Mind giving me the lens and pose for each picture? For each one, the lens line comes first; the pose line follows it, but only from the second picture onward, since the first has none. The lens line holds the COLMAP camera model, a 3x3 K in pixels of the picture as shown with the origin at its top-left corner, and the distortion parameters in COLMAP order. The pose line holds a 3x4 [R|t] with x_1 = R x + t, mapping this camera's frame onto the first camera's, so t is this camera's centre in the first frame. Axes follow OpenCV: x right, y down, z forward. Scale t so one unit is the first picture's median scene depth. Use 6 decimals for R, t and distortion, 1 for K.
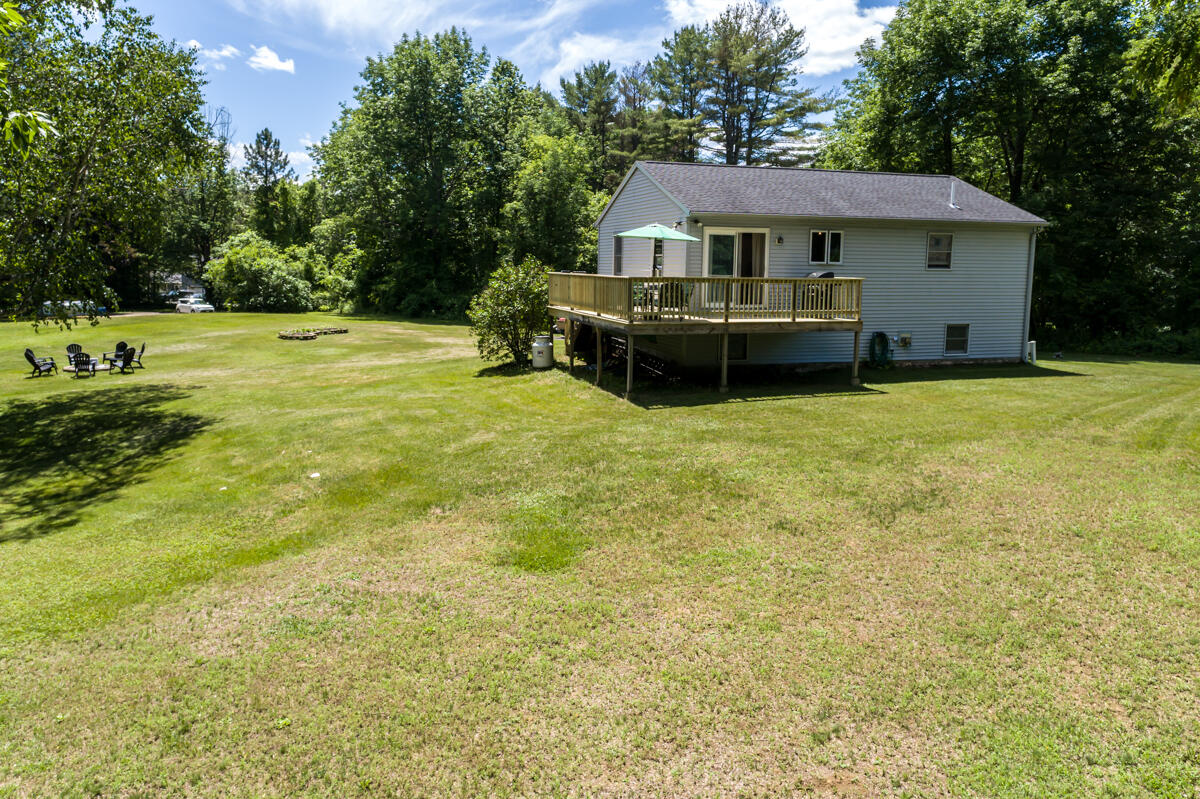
lens RADIAL K [[840.6, 0, 594.6], [0, 840.6, 387.1], [0, 0, 1]] dist [0.002321, 0.005427]
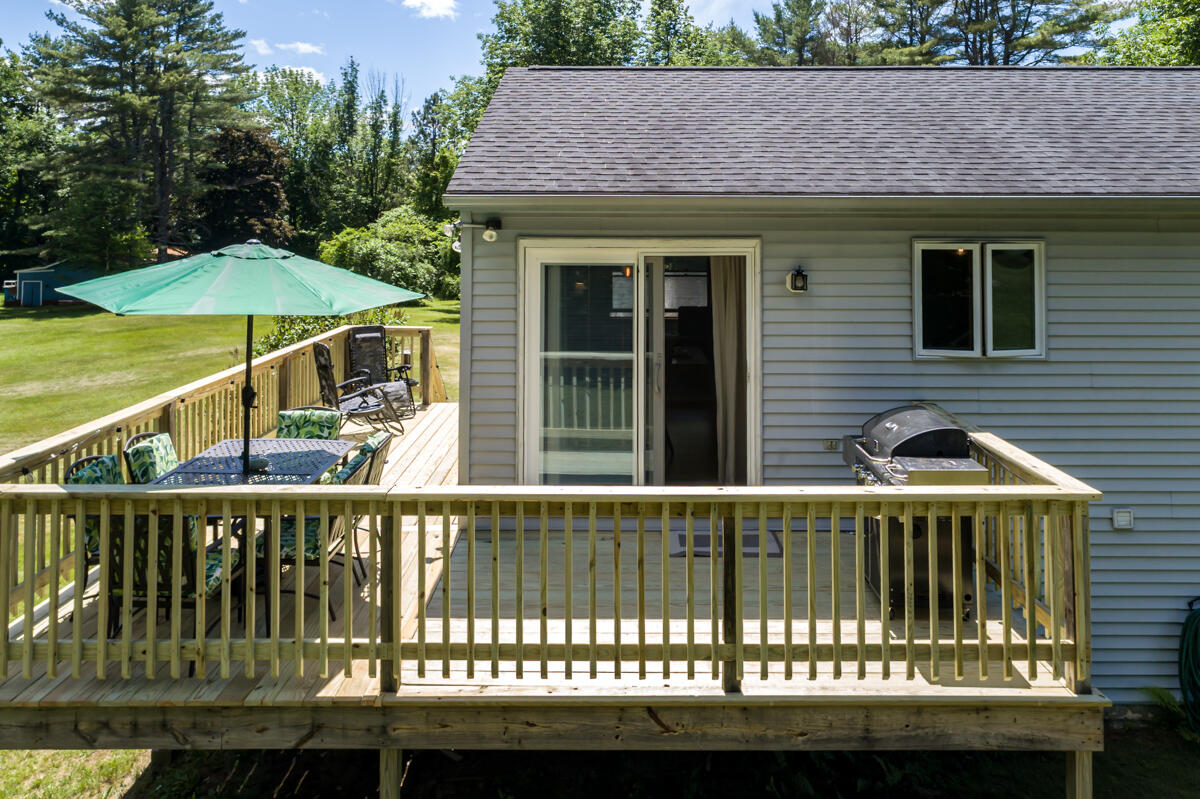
lens RADIAL K [[889.1, 0, 601.6], [0, 889.1, 203.6], [0, 0, 1]] dist [0.009804, 0.003086]
pose [[0.955850, -0.015772, -0.293433, 0.077234], [-0.034765, 0.985476, -0.166215, -0.045805], [0.291793, 0.169078, 0.941419, 0.212853]]
